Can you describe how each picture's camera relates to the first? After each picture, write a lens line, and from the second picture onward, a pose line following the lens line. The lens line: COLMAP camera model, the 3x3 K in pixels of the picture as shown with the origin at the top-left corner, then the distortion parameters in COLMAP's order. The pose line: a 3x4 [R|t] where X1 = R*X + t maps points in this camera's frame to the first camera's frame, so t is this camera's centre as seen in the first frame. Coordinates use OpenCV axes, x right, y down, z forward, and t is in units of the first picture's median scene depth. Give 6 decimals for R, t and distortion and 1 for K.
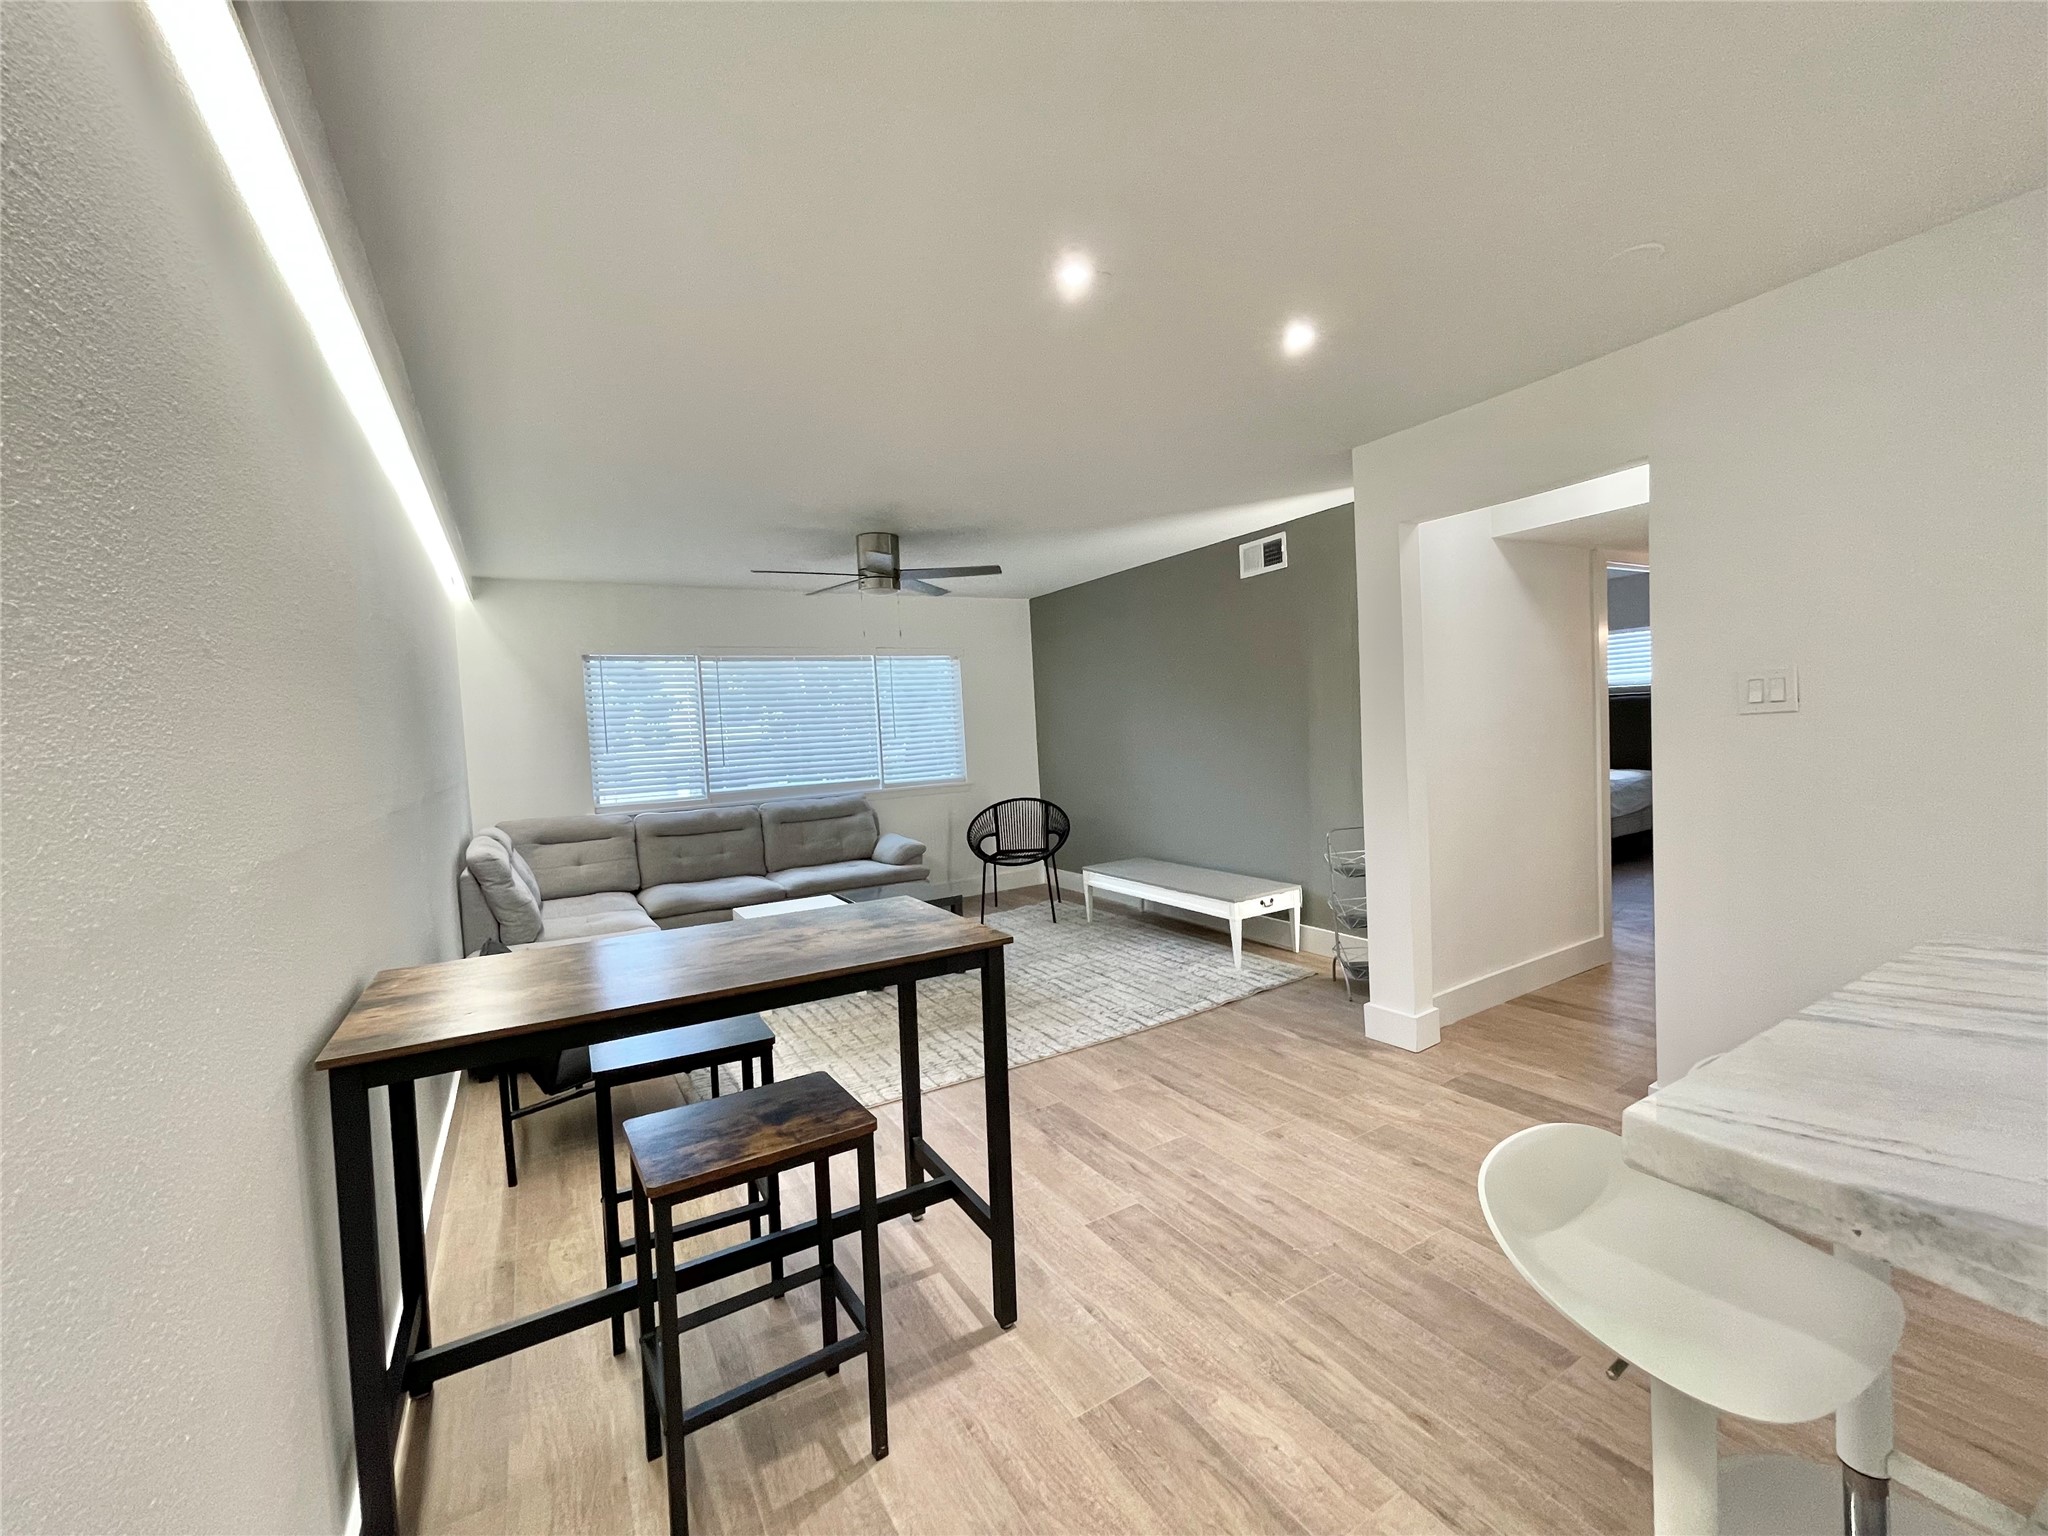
lens RADIAL K [[834.1, 0, 1013.2], [0, 834.1, 764.8], [0, 0, 1]] dist [-0.001930, -0.000052]
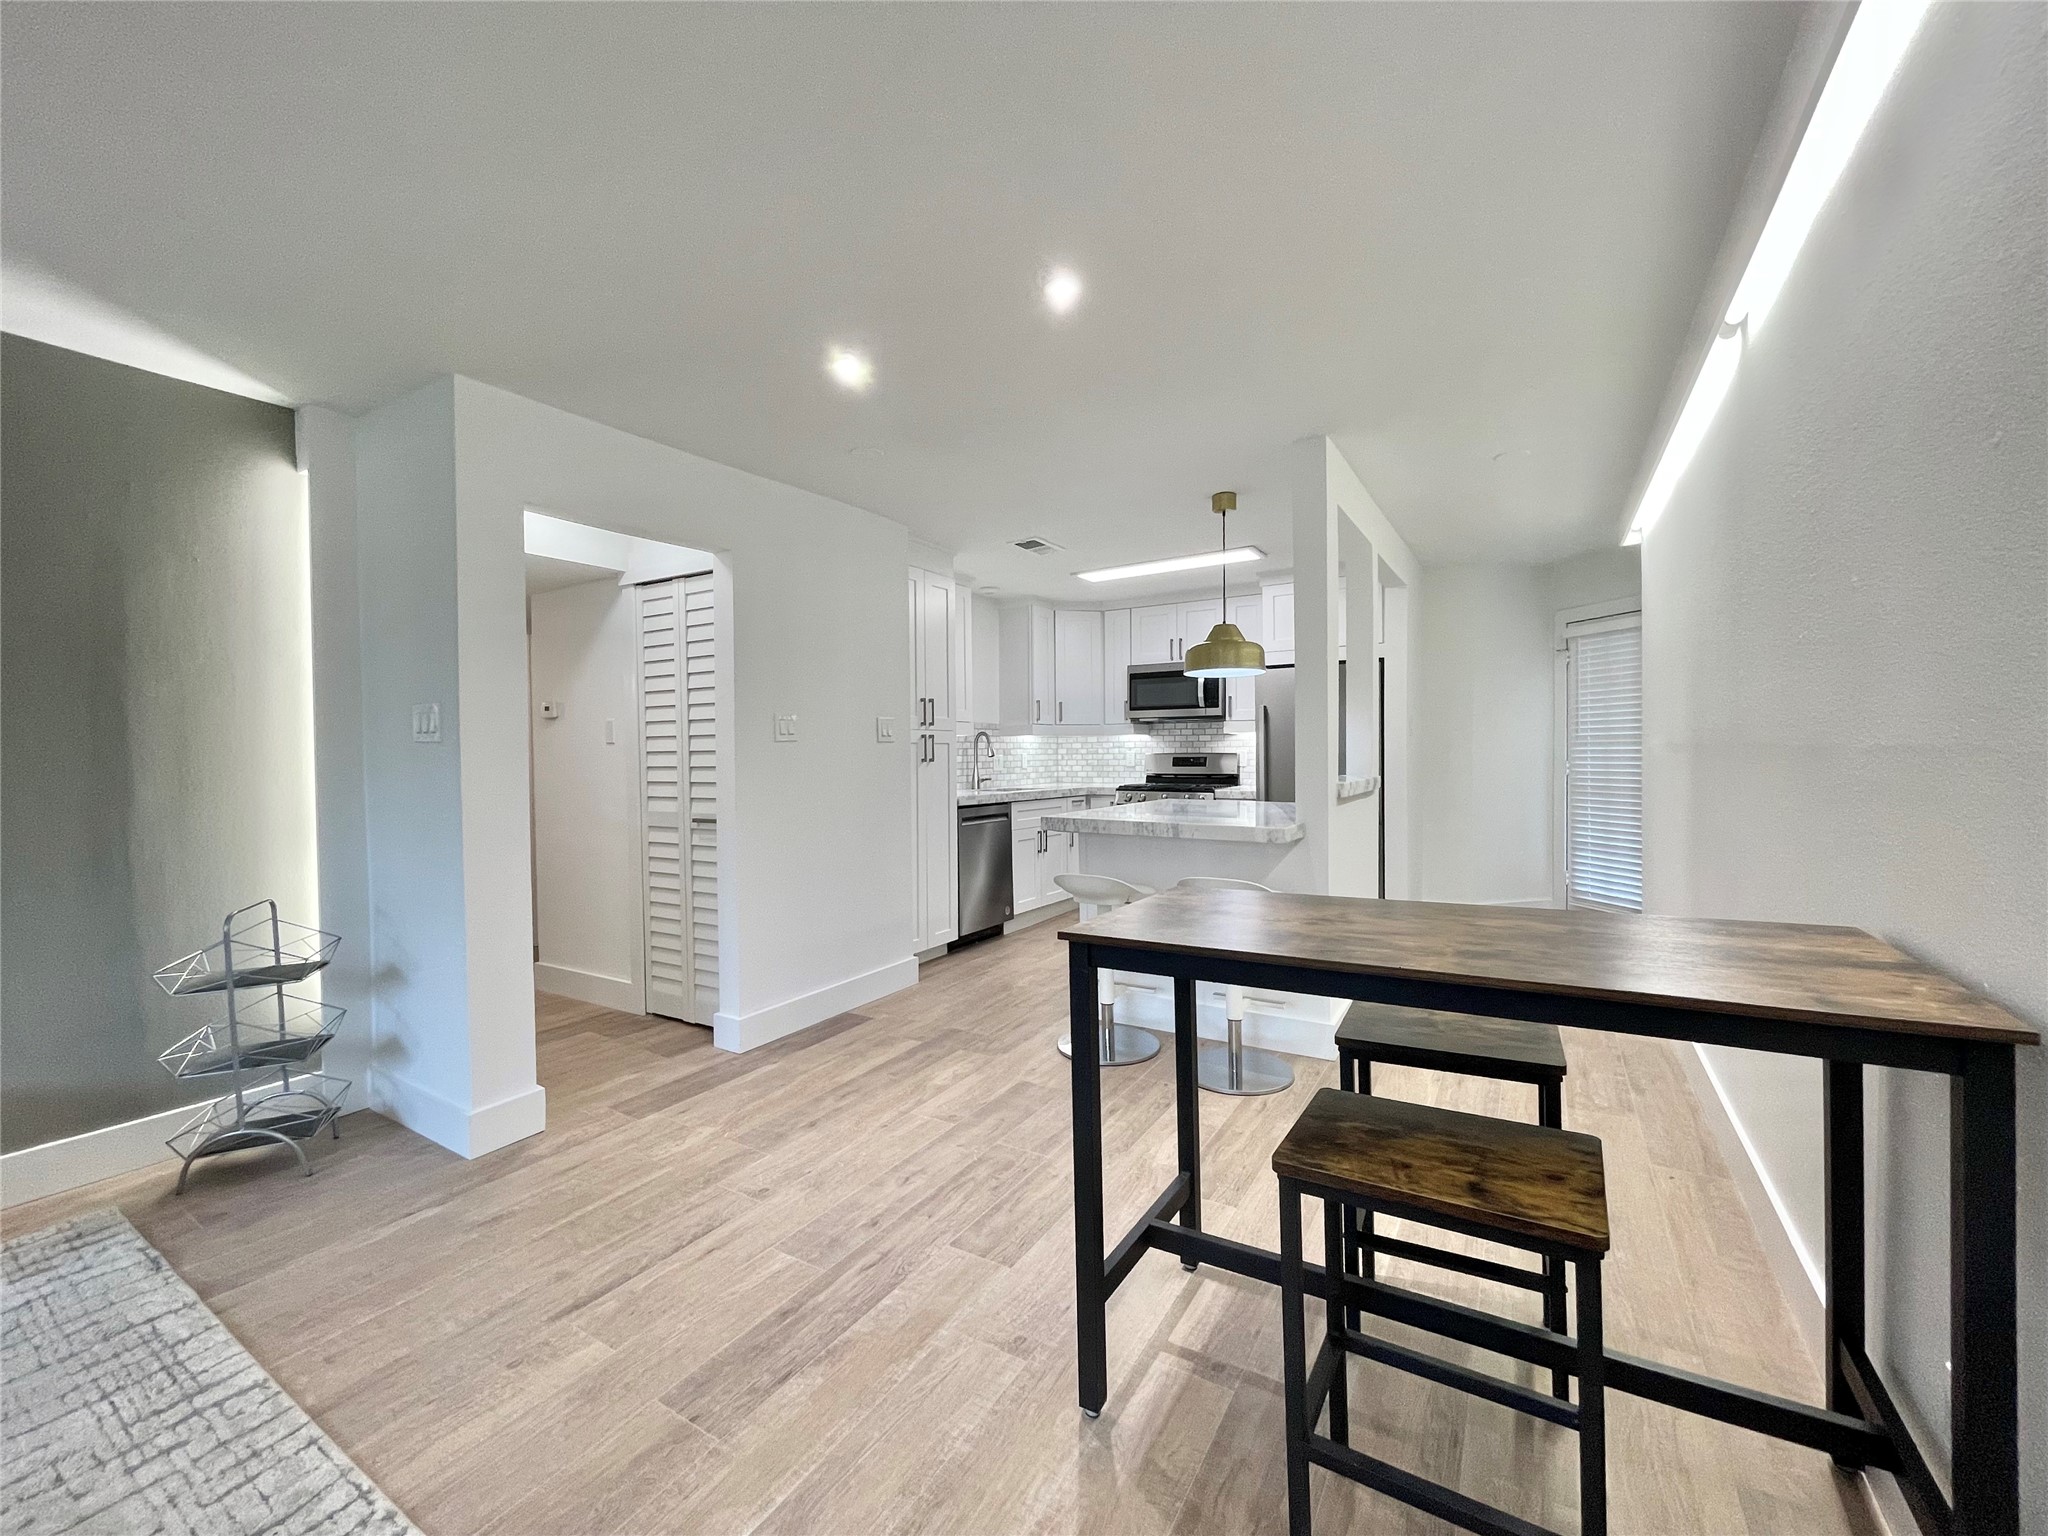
lens RADIAL K [[831.8, 0, 1020.1], [0, 831.8, 760.8], [0, 0, 1]] dist [0.000393, 0.000192]
pose [[-0.466249, 0.047638, 0.883370, -0.340667], [0.075680, 0.997036, -0.013824, 0.015258], [-0.881410, 0.060408, -0.468473, 0.648906]]
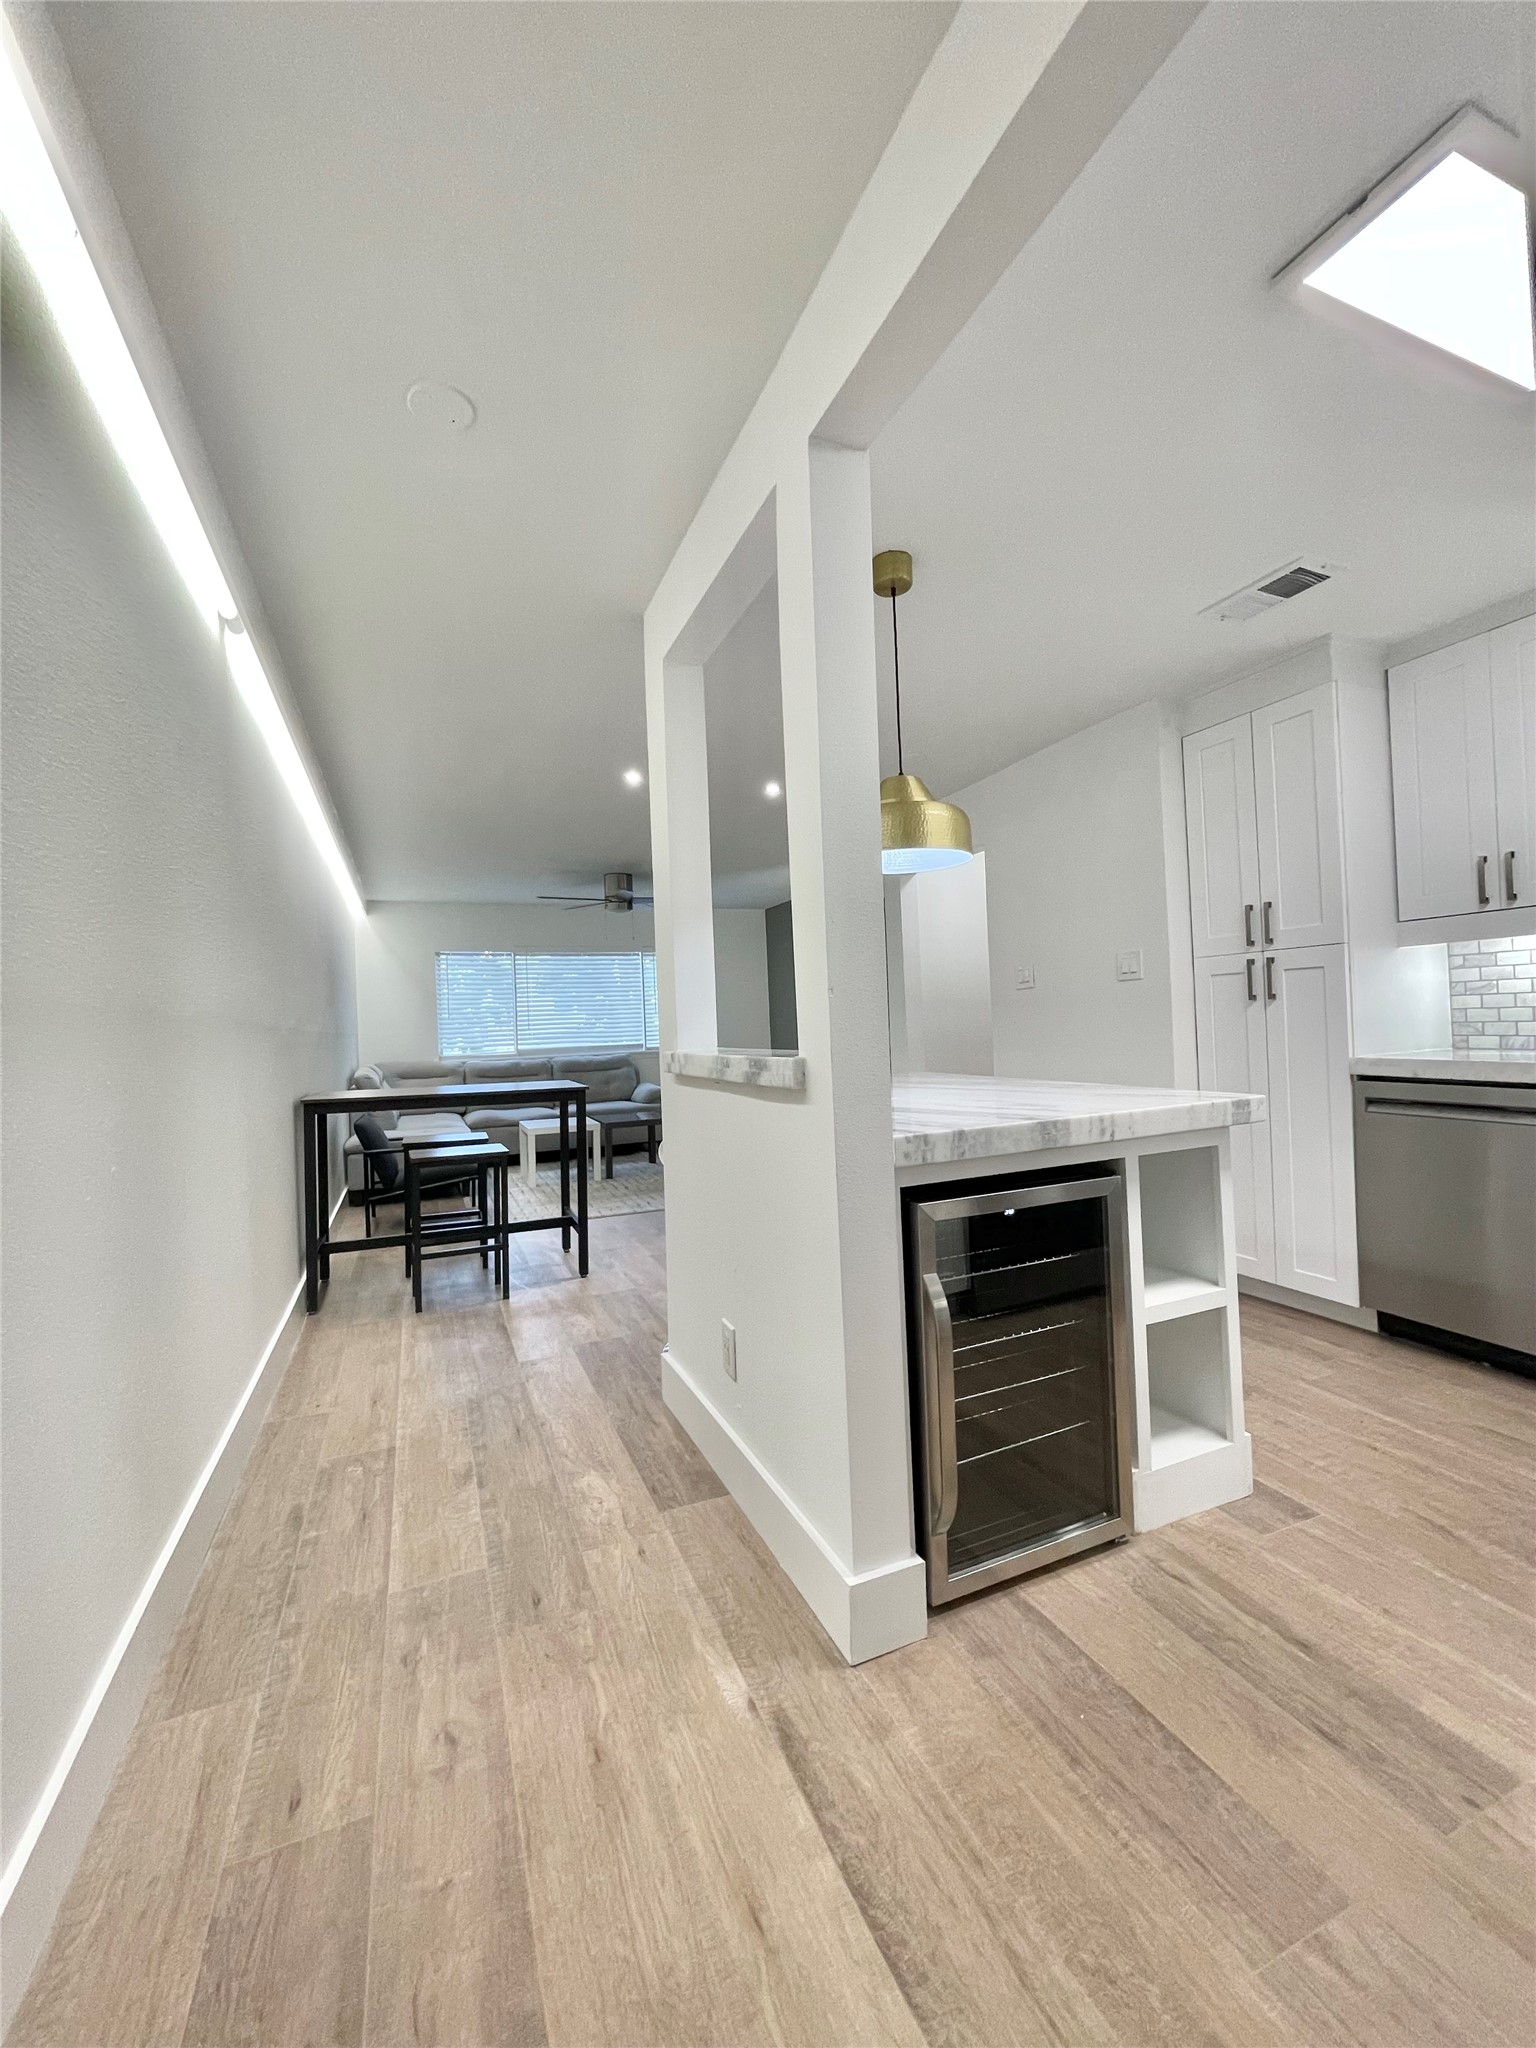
lens RADIAL K [[832.5, 0, 768.6], [0, 832.5, 1015.4], [0, 0, 1]] dist [-0.001394, 0.000627]
pose [[0.991908, 0.012349, -0.126360, 0.277039], [-0.018724, 0.998604, -0.049388, 0.046189], [0.125574, 0.051355, 0.990754, -0.406309]]
